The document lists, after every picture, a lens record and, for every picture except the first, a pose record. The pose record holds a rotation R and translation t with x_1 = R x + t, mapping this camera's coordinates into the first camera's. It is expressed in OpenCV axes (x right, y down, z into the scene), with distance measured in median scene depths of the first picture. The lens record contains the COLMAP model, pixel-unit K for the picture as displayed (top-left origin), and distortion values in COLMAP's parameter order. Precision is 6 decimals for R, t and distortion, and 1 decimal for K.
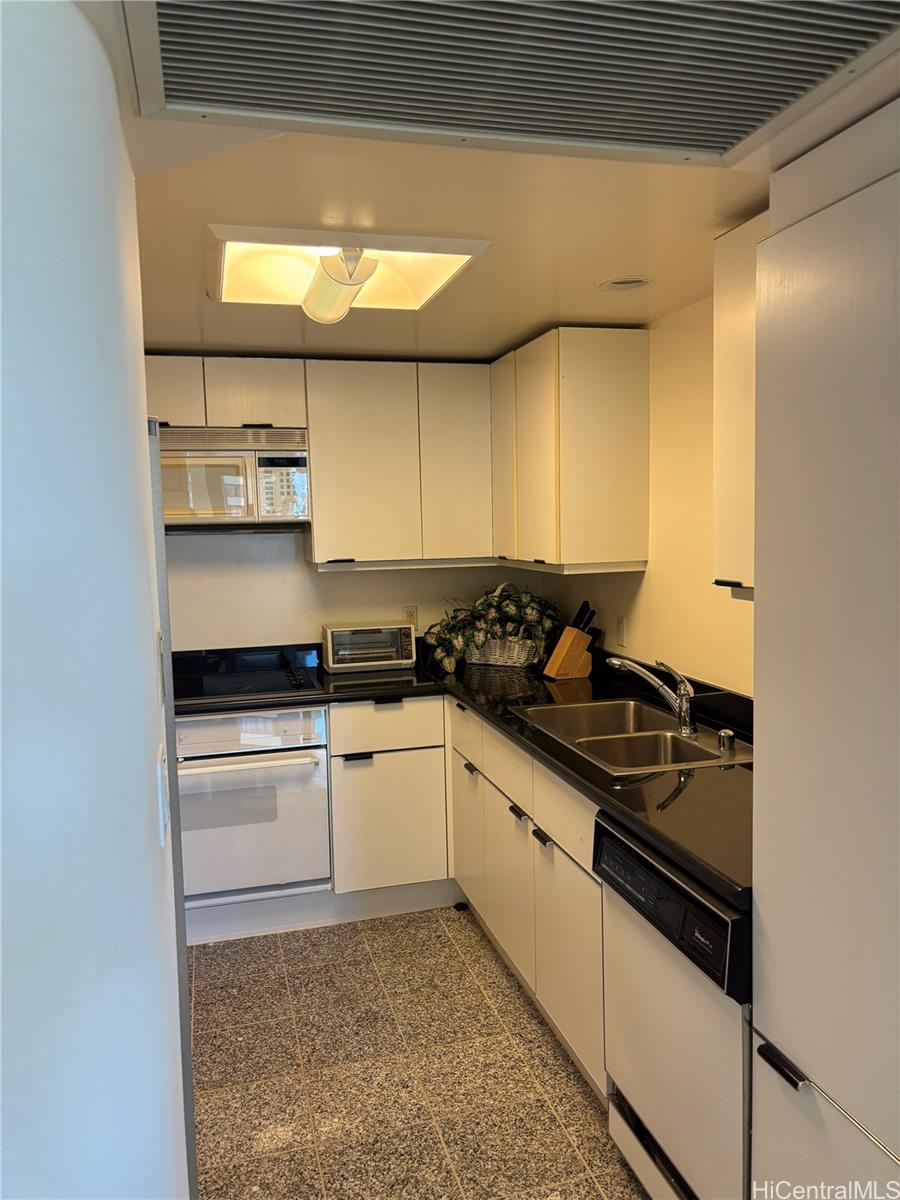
lens RADIAL K [[896.9, 0, 449.1], [0, 896.9, 603.8], [0, 0, 1]] dist [0.034518, -0.049999]
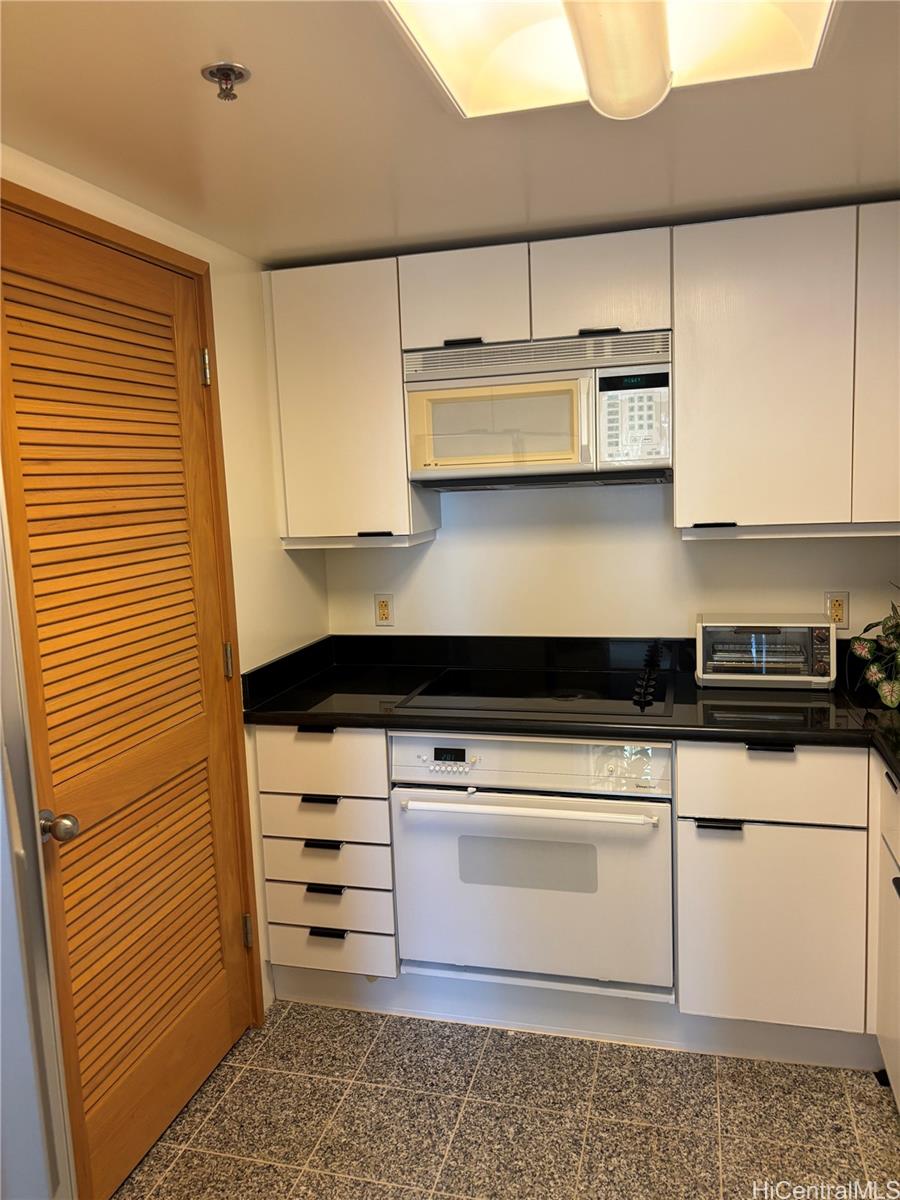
lens RADIAL K [[896.9, 0, 447.6], [0, 896.9, 589.0], [0, 0, 1]] dist [0.034518, -0.049999]
pose [[0.859912, 0.050831, -0.507906, 0.052497], [-0.024060, 0.997960, 0.059140, -0.035776], [0.509876, -0.038635, 0.859380, 0.323766]]
